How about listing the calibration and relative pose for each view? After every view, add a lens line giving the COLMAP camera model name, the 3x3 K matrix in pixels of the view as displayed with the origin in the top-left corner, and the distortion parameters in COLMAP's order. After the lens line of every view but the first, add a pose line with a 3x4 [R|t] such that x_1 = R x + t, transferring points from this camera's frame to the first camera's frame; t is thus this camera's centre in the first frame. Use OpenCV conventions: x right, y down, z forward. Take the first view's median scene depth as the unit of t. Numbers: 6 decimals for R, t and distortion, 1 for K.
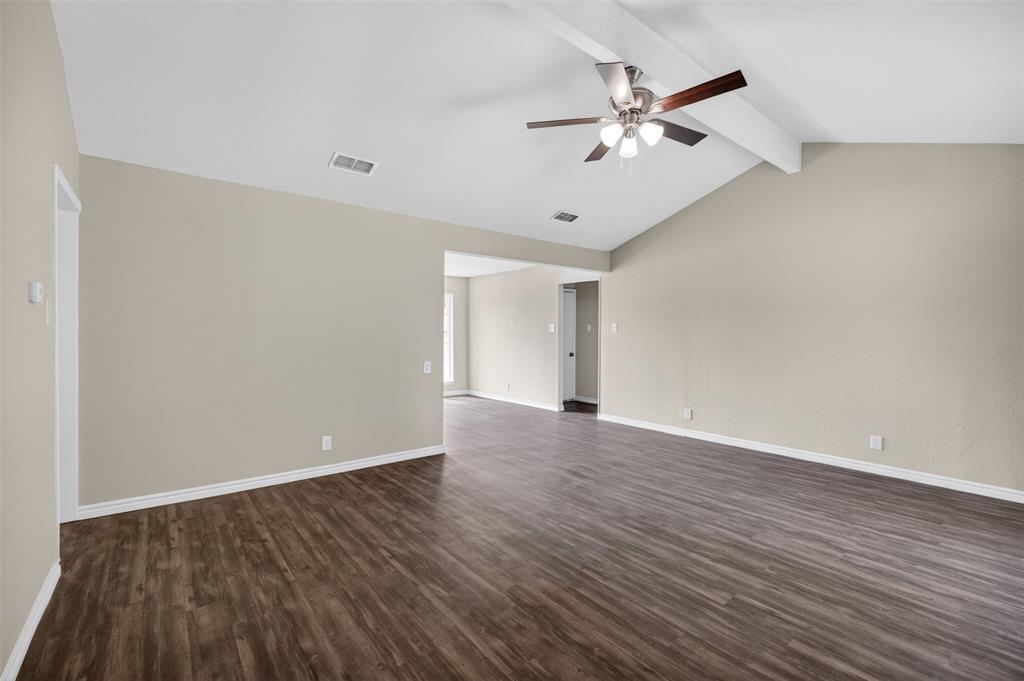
lens RADIAL K [[442.5, 0, 508.9], [0, 442.5, 329.5], [0, 0, 1]] dist [-0.010152, 0.000960]
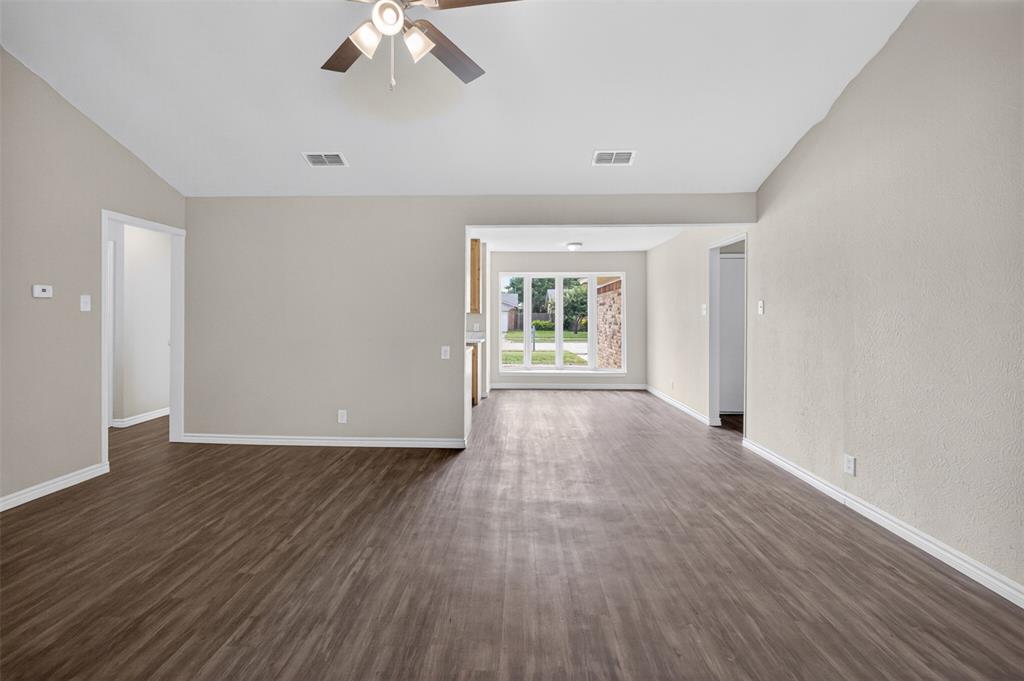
lens RADIAL K [[450.2, 0, 505.0], [0, 450.2, 305.9], [0, 0, 1]] dist [-0.009258, -0.000242]
pose [[0.753472, -0.017185, -0.657256, 0.790778], [0.005480, 0.999788, -0.019859, 0.008105], [0.657458, 0.011361, 0.753406, 0.532471]]
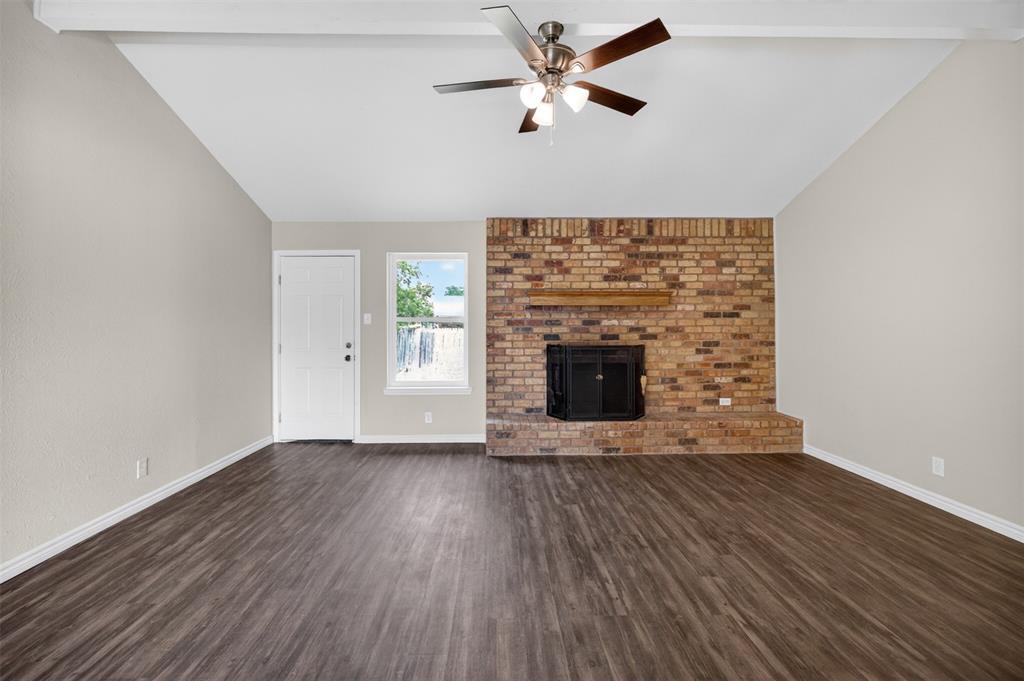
lens RADIAL K [[442.5, 0, 508.9], [0, 442.5, 329.5], [0, 0, 1]] dist [-0.010152, 0.000960]
pose [[-0.793882, -0.009644, 0.607995, -0.162972], [-0.006383, 0.999951, 0.007527, 0.008875], [-0.608038, 0.002094, -0.793905, 1.570812]]
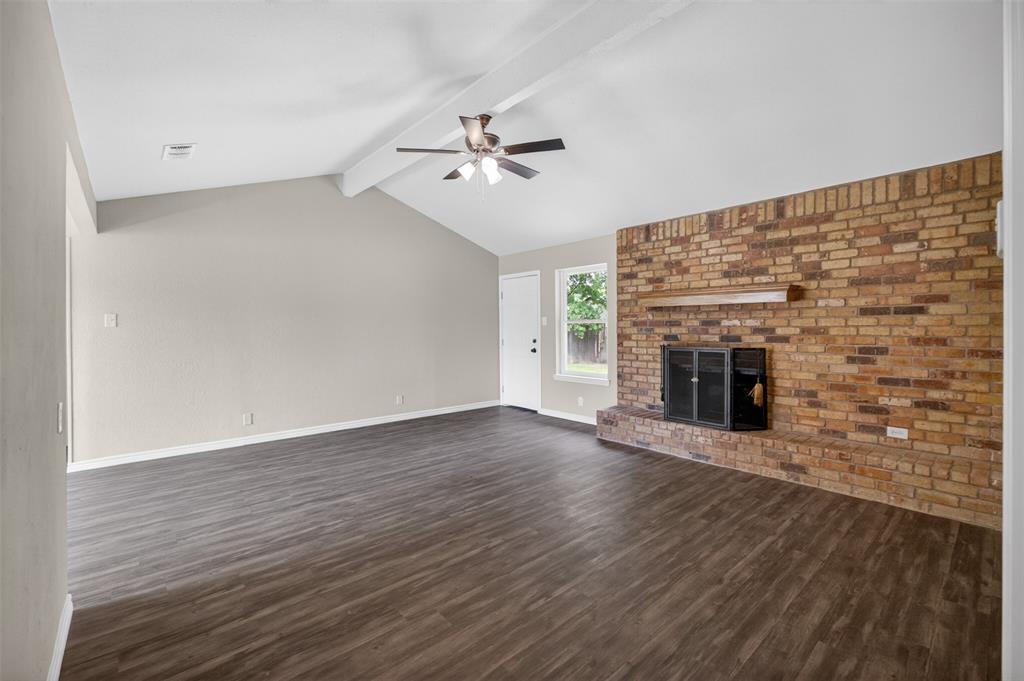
lens RADIAL K [[442.5, 0, 508.9], [0, 442.5, 329.5], [0, 0, 1]] dist [-0.010152, 0.000960]
pose [[-0.043079, -0.013006, 0.998987, -0.878735], [-0.000876, 0.999915, 0.012980, -0.001918], [-0.999071, -0.000315, -0.043087, 0.891021]]
